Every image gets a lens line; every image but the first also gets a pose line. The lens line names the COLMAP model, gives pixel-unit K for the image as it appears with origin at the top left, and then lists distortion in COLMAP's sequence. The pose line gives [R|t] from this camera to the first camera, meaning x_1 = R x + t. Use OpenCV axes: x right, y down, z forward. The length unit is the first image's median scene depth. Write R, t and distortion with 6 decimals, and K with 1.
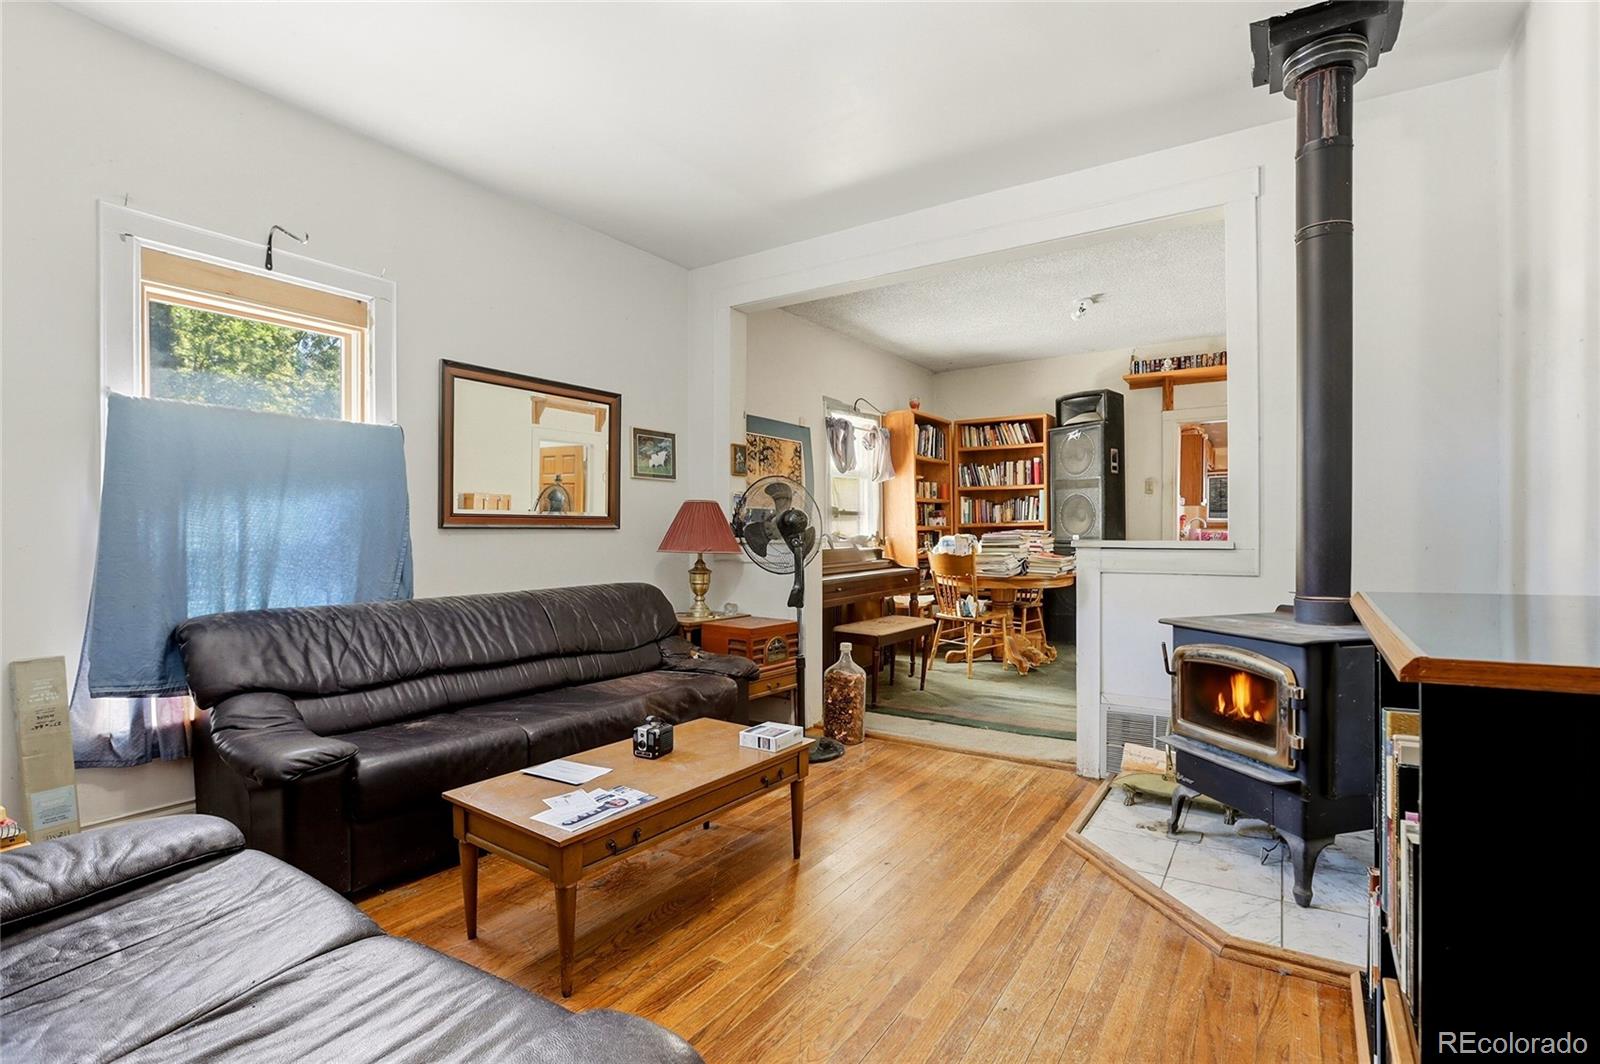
lens RADIAL K [[739.7, 0, 813.1], [0, 739.7, 526.5], [0, 0, 1]] dist [-0.035380, 0.007034]
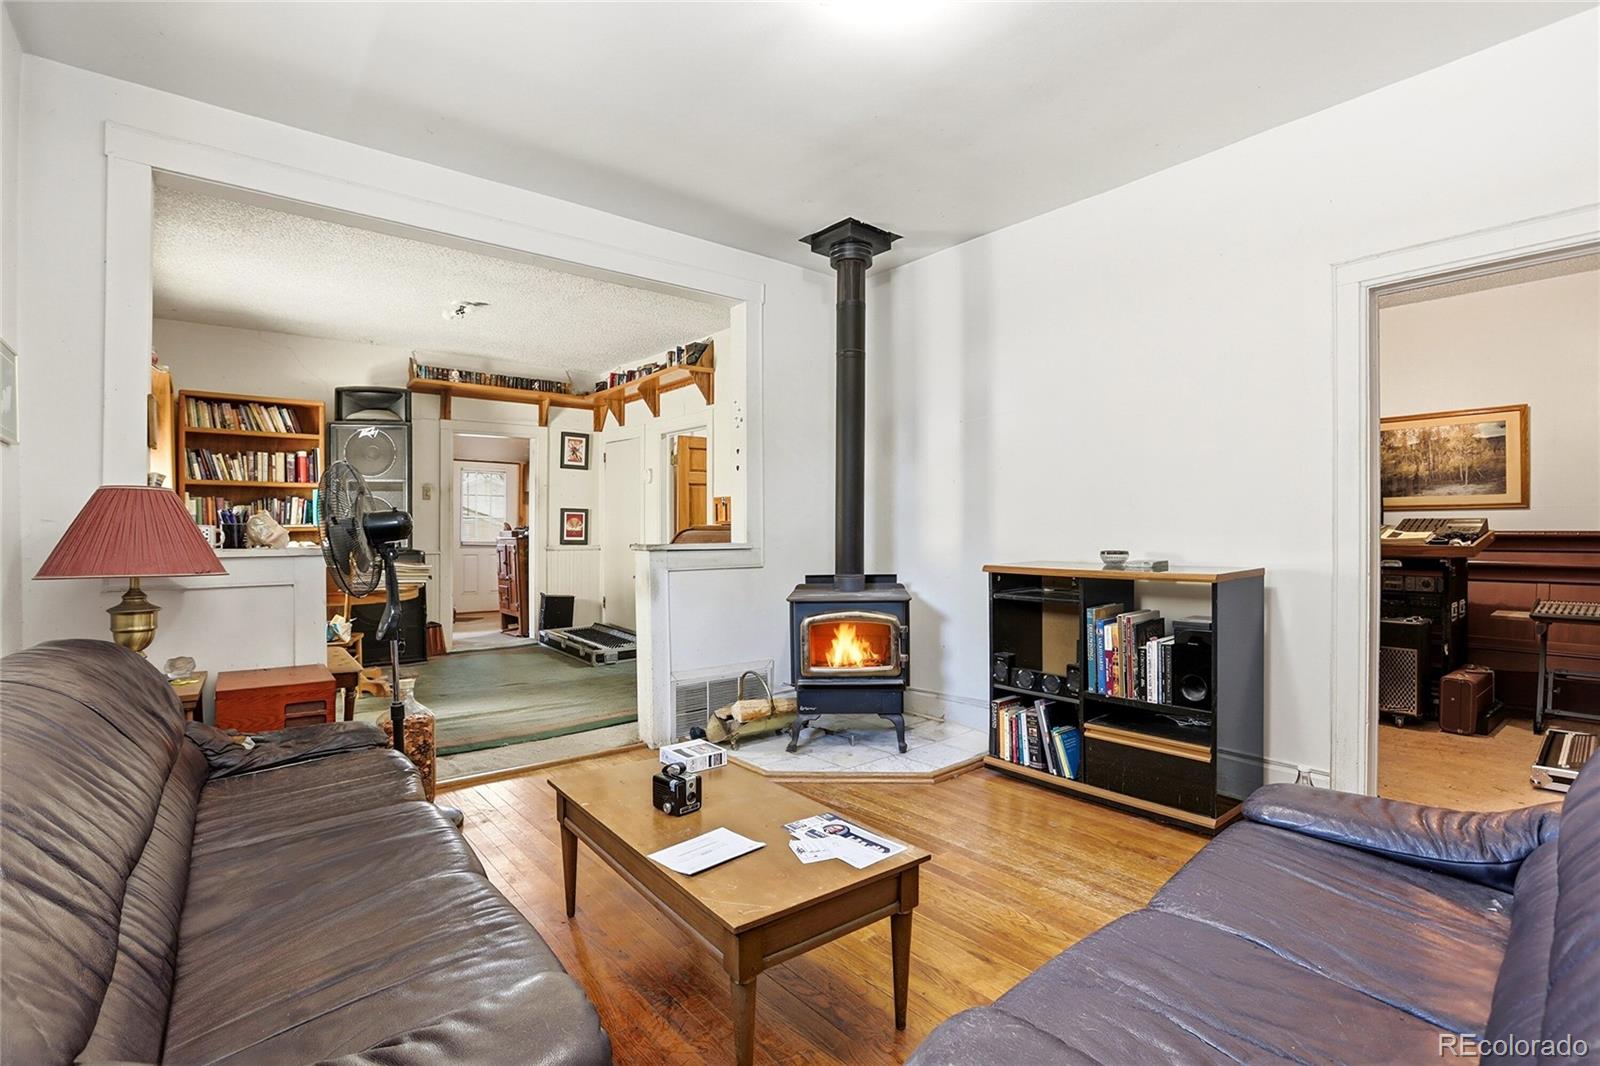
lens RADIAL K [[739.7, 0, 789.7], [0, 739.7, 525.9], [0, 0, 1]] dist [-0.035380, 0.007034]
pose [[0.320520, 0.007494, 0.947212, -0.334808], [-0.001290, 0.999971, -0.007475, -0.001810], [-0.947241, 0.001173, 0.320520, 0.212496]]
